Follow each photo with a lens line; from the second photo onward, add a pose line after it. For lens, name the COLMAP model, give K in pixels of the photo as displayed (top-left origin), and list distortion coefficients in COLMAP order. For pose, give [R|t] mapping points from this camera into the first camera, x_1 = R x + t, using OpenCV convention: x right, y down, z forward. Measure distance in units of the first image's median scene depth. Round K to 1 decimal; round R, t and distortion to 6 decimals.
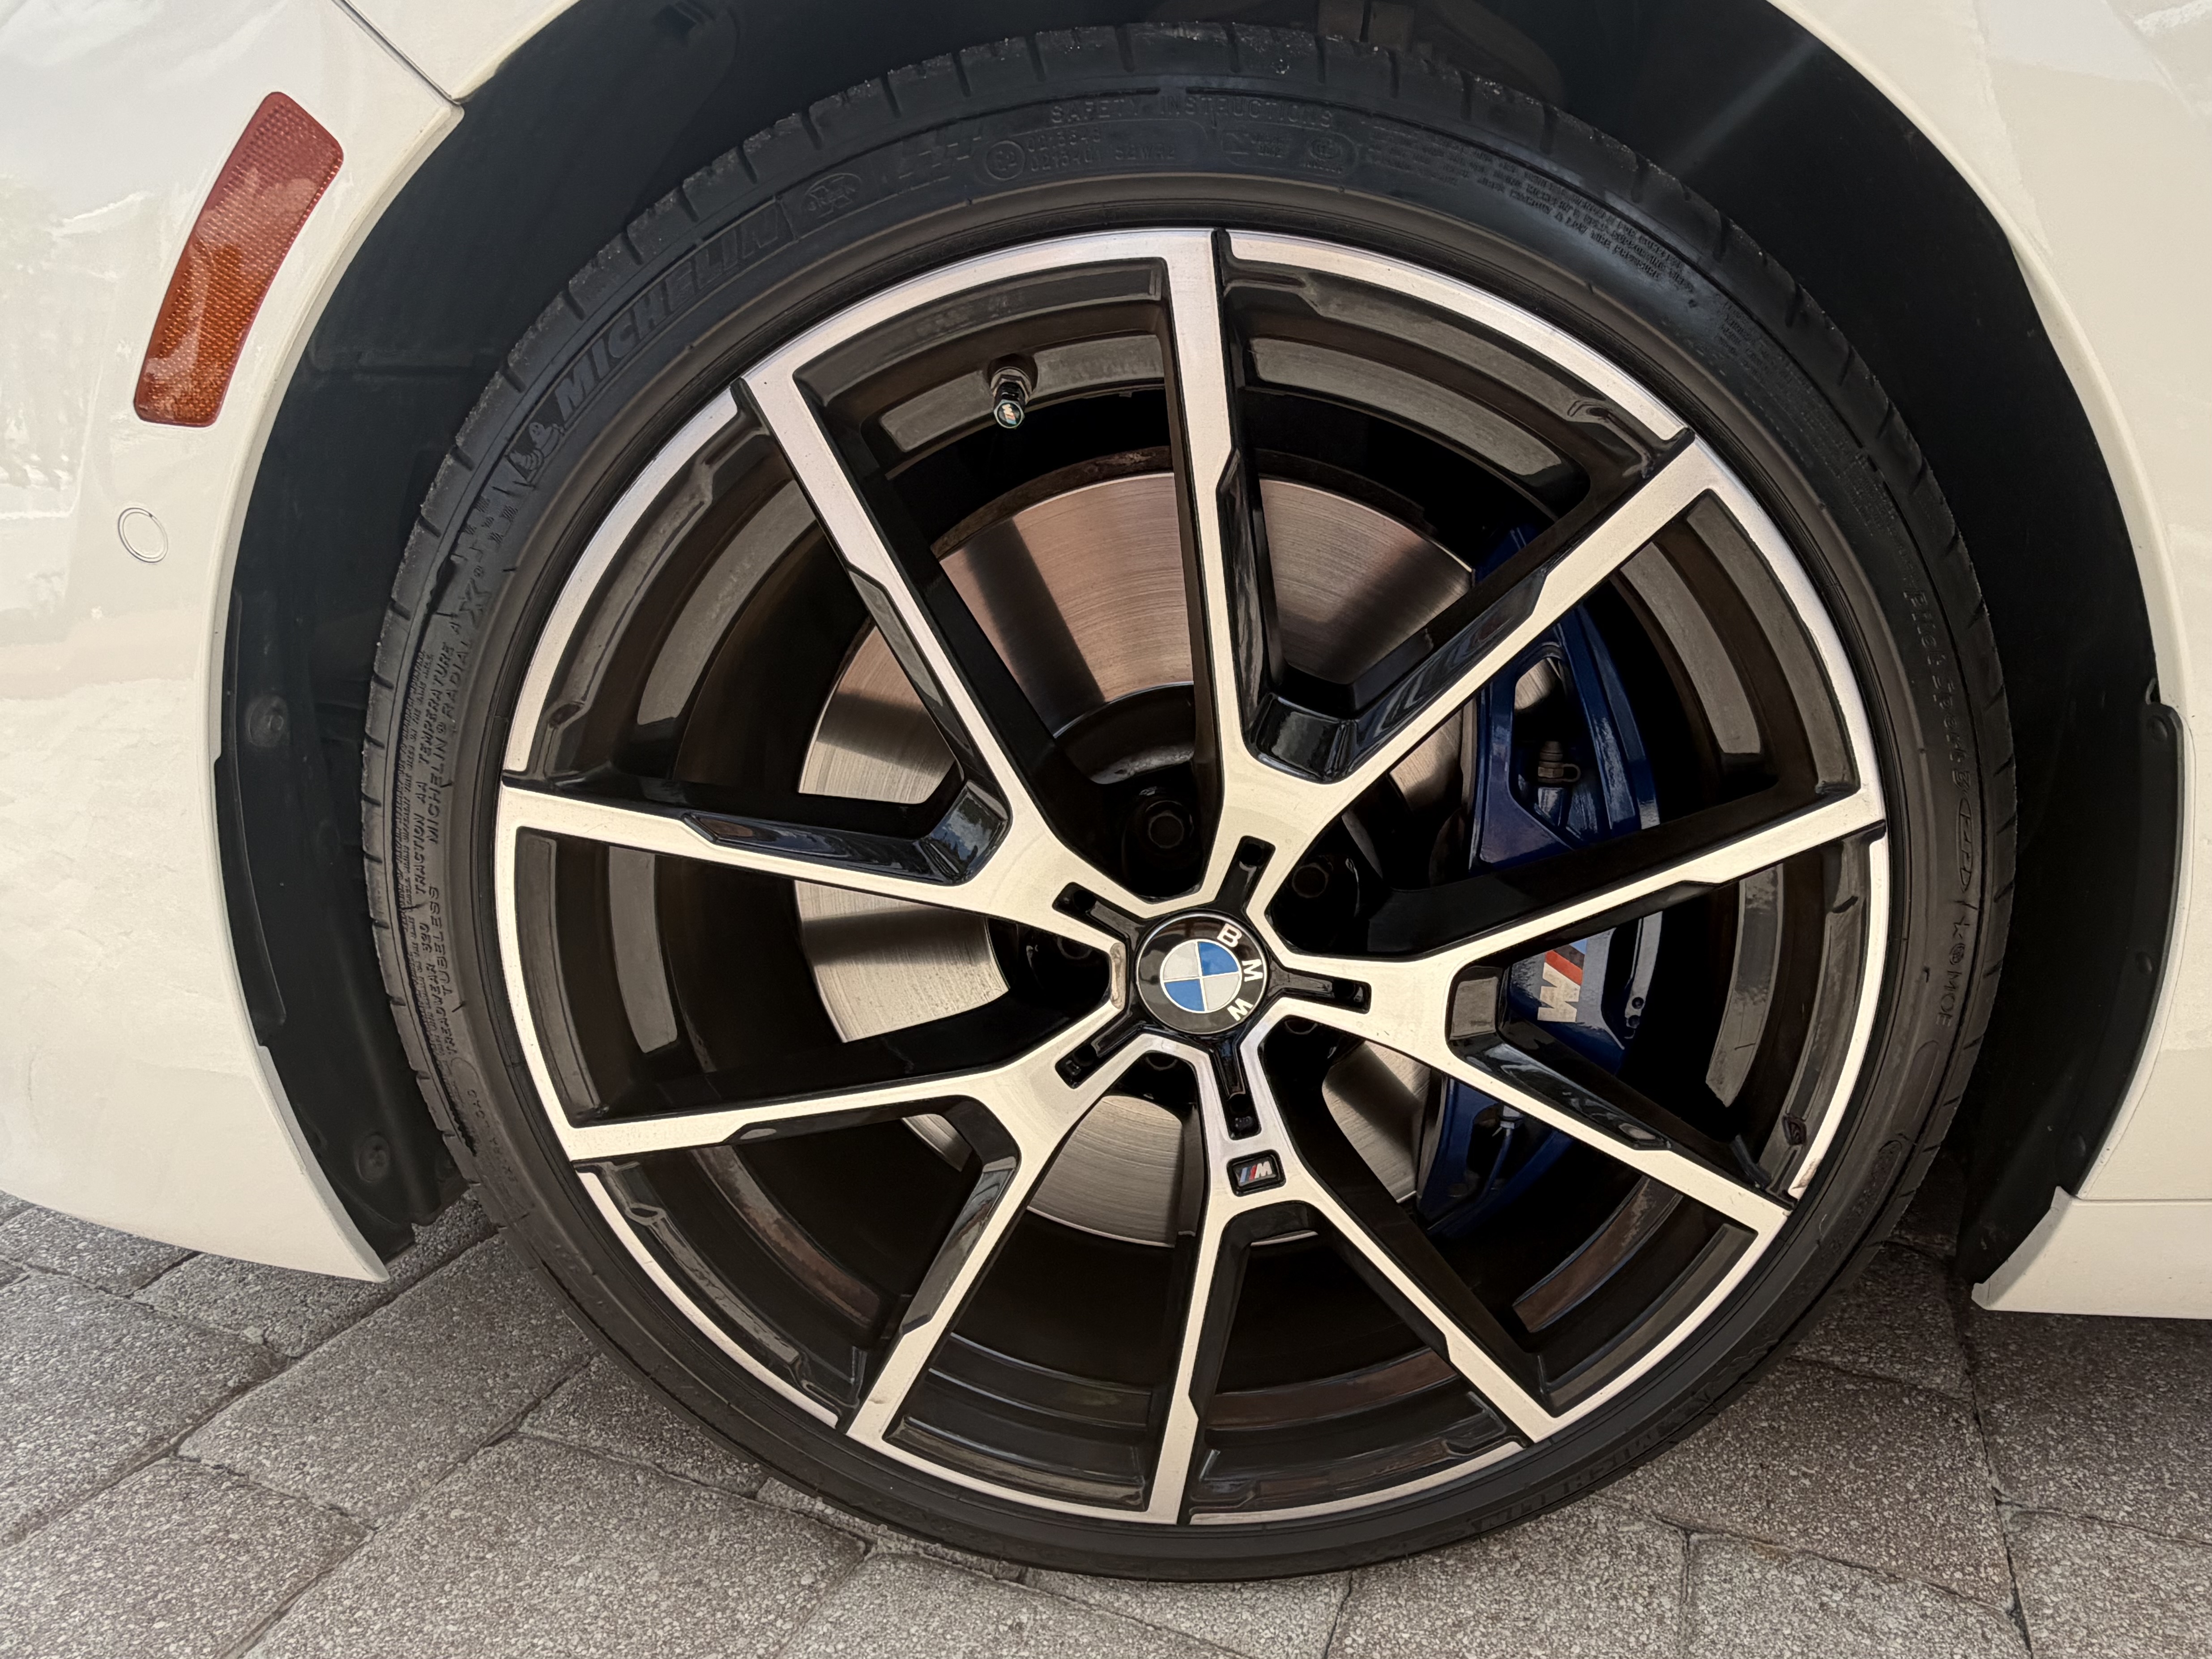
lens RADIAL K [[1079.3, 0, 1124.7], [0, 1079.3, 977.2], [0, 0, 1]] dist [0.001205, -0.000533]
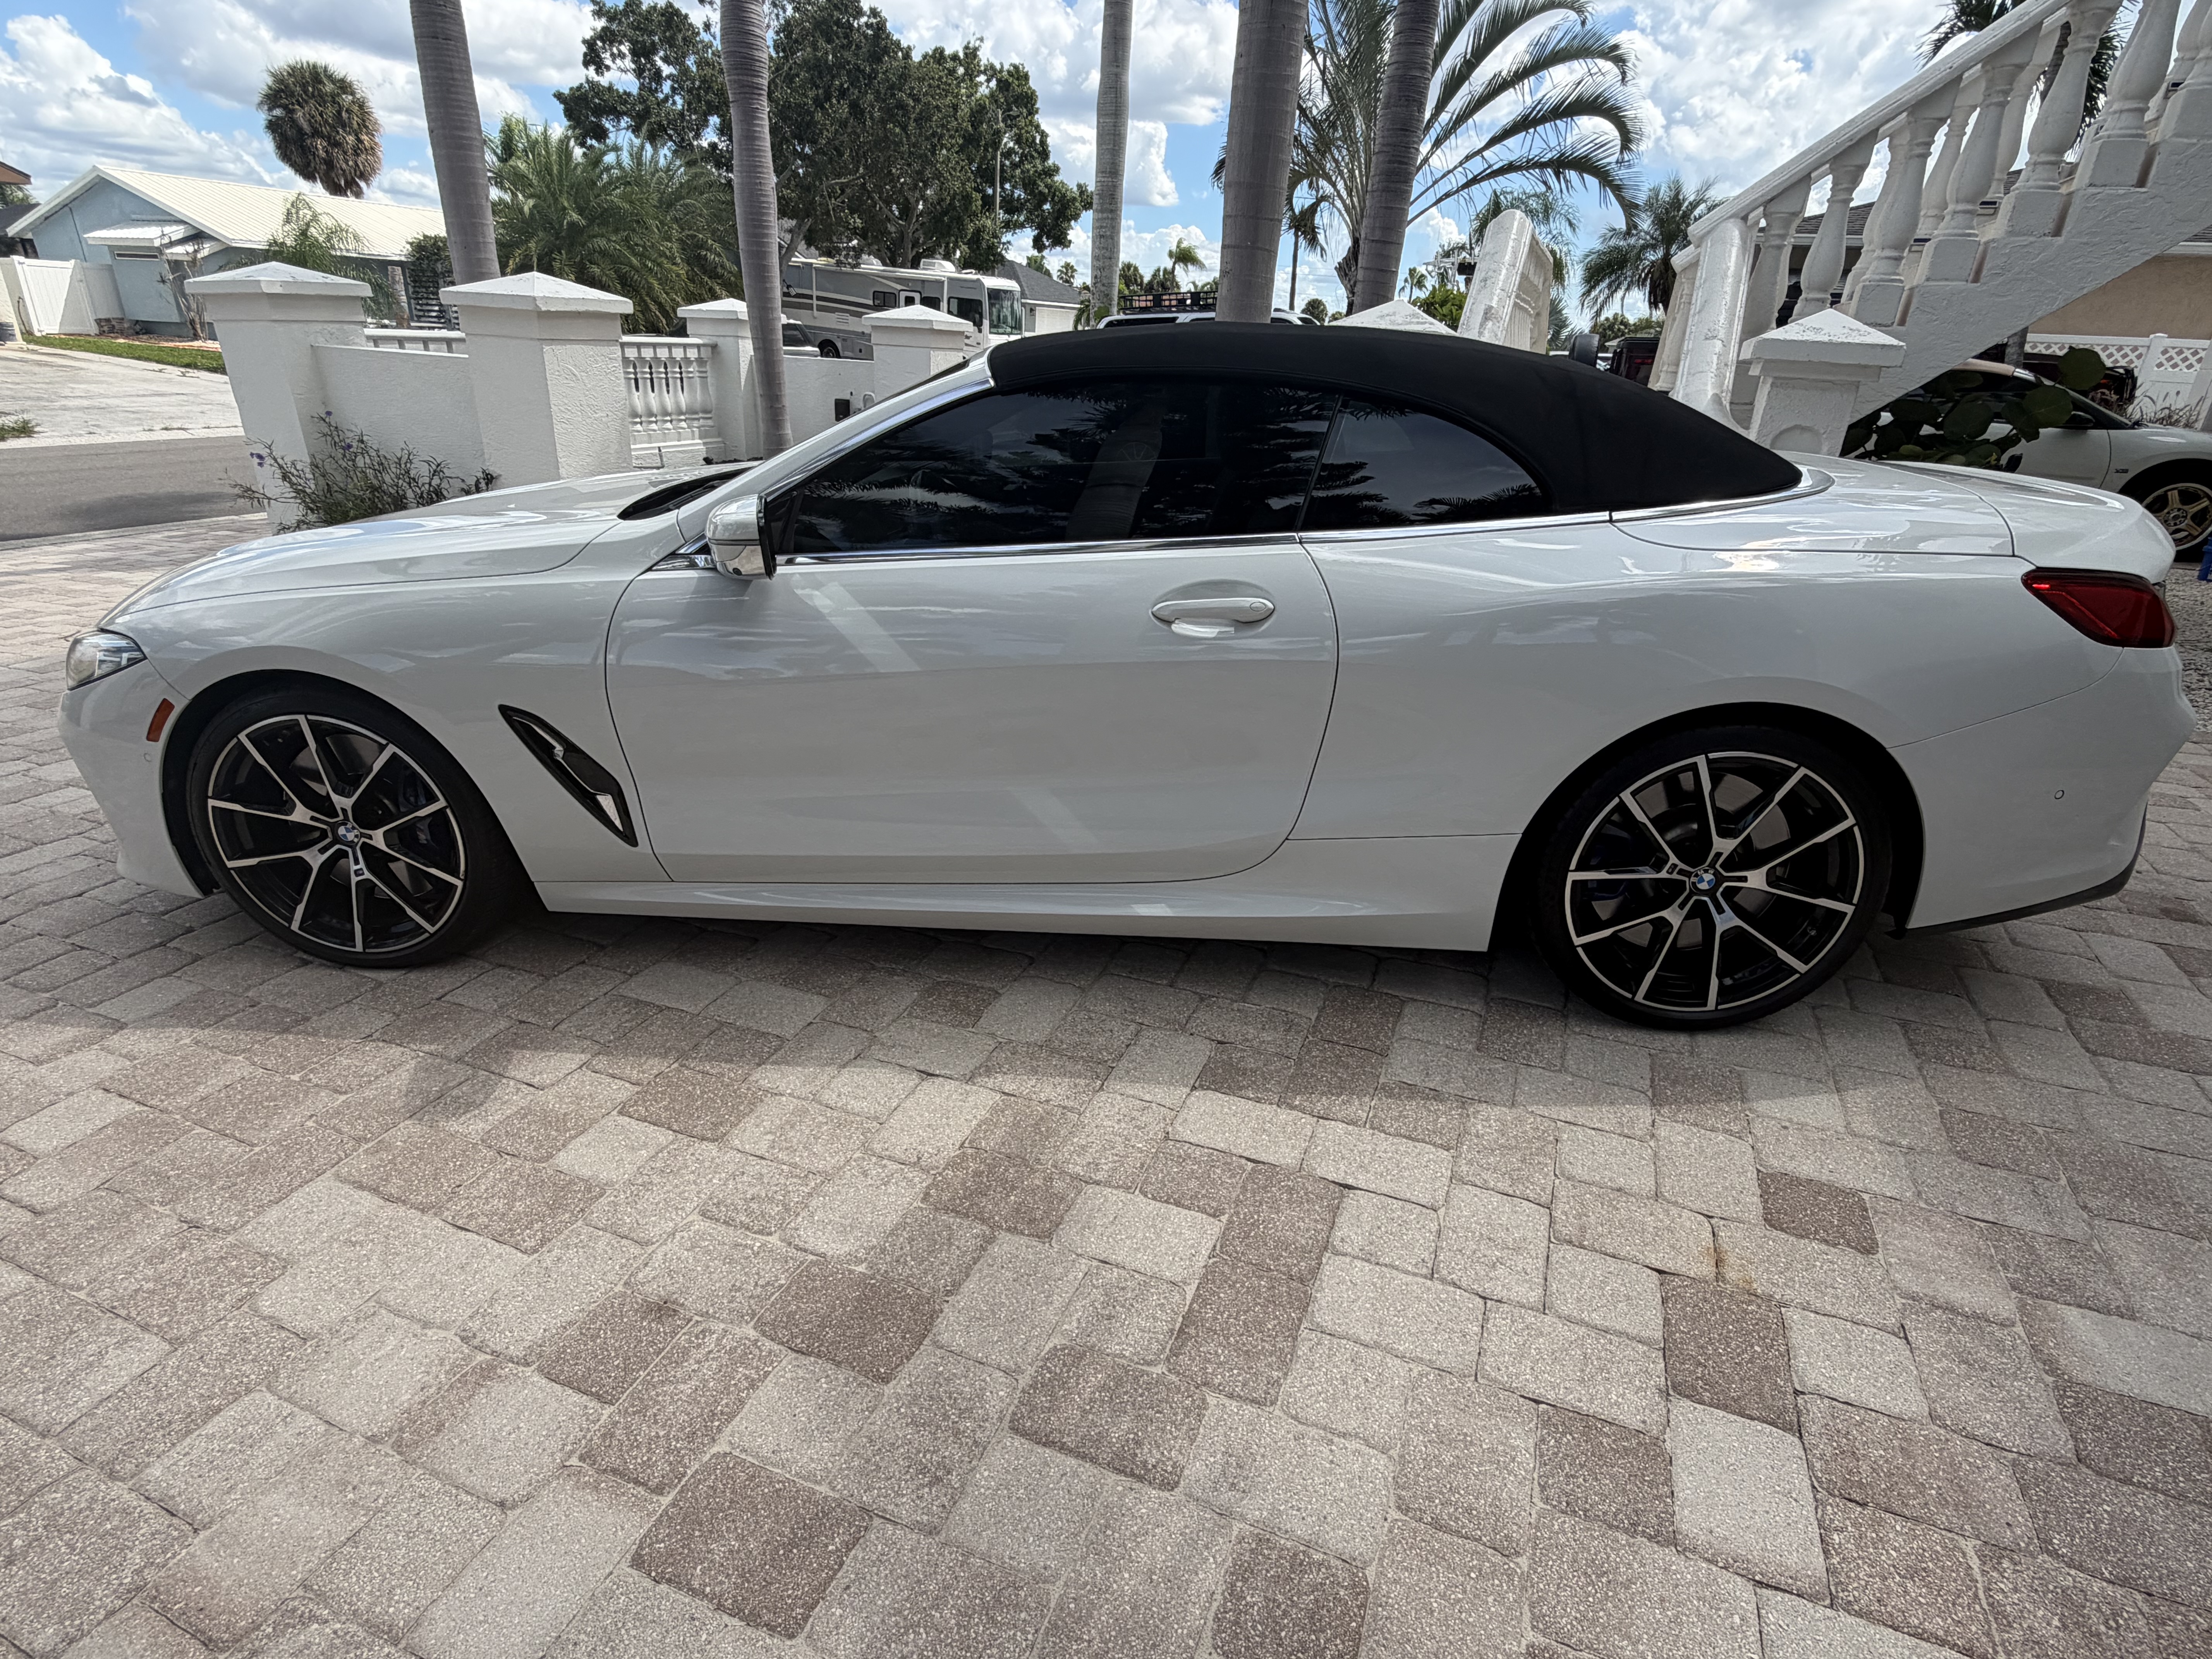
lens RADIAL K [[1079.2, 0, 1106.5], [0, 1079.2, 839.4], [0, 0, 1]] dist [0.001205, -0.000533]
pose [[0.997460, 0.005132, -0.071043, 4.005923], [-0.004949, 0.999984, 0.002749, -0.002175], [0.071056, -0.002390, 0.997469, -3.818448]]
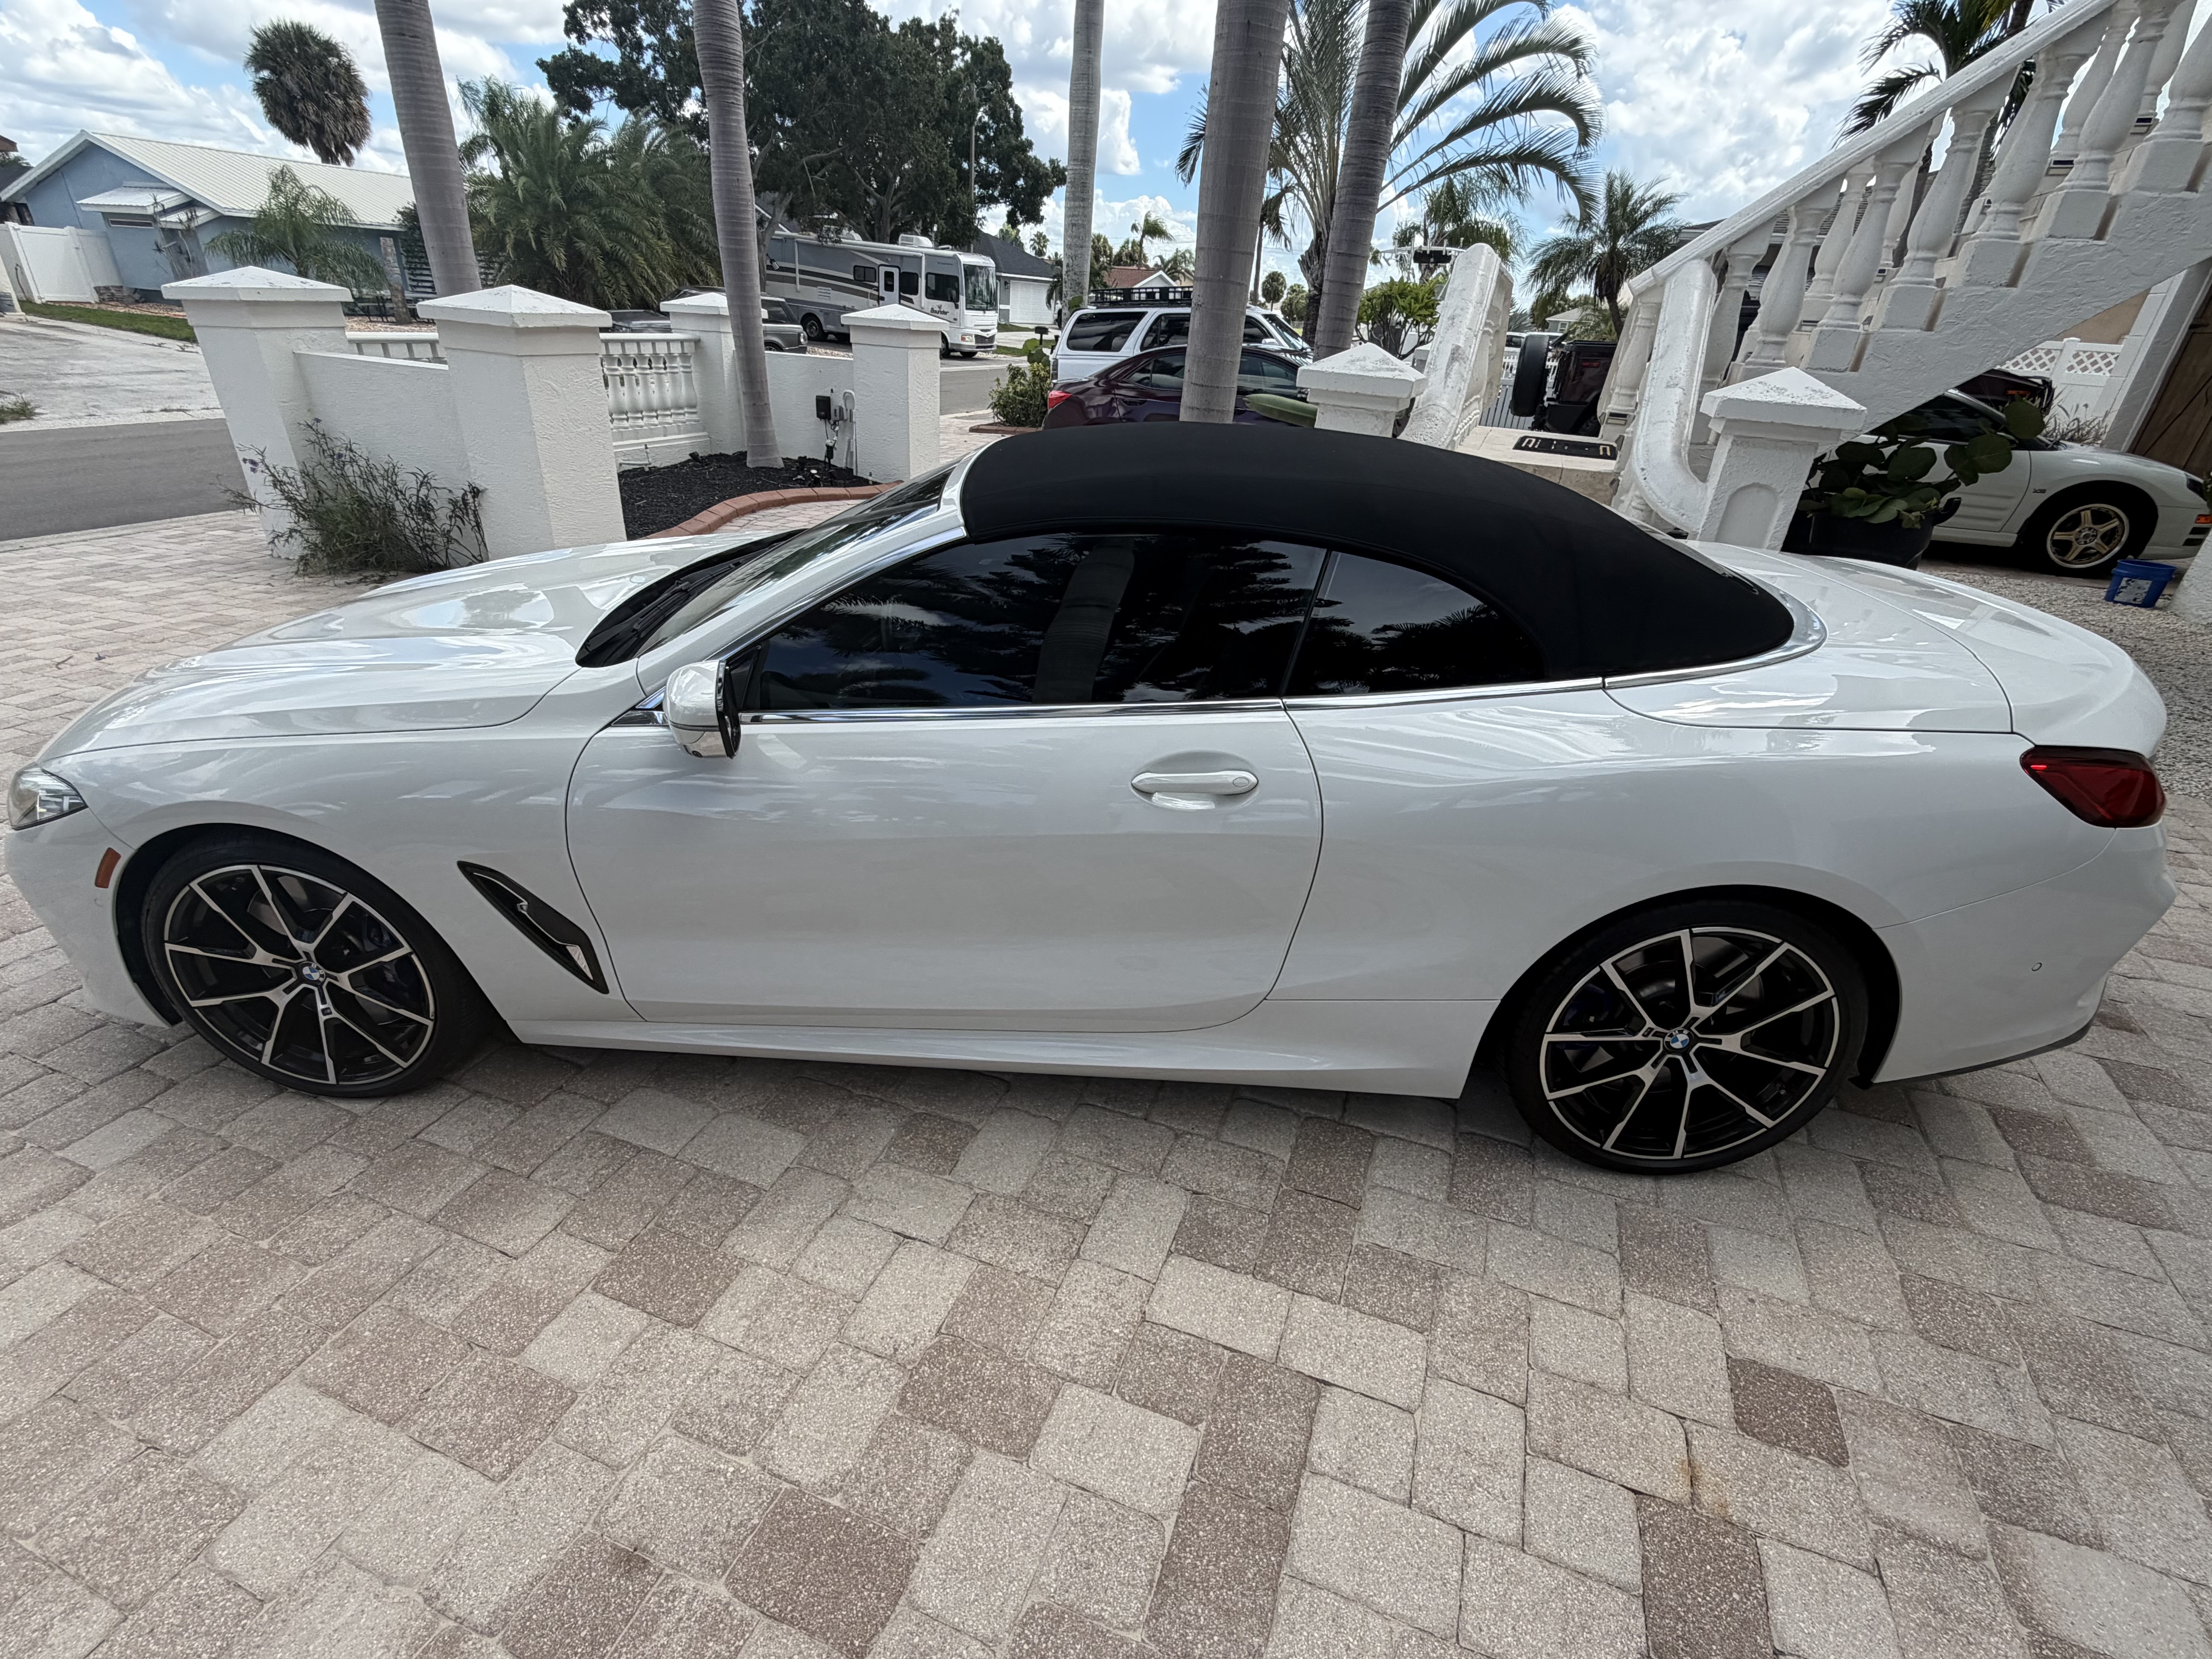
lens RADIAL K [[975.5, 0, 1093.3], [0, 975.5, 832.2], [0, 0, 1]] dist [-0.001645, 0.001058]
pose [[0.998545, 0.012291, -0.052513, 3.927189], [-0.008277, 0.997075, 0.075985, -1.026486], [0.053293, -0.075439, 0.995725, -3.263333]]
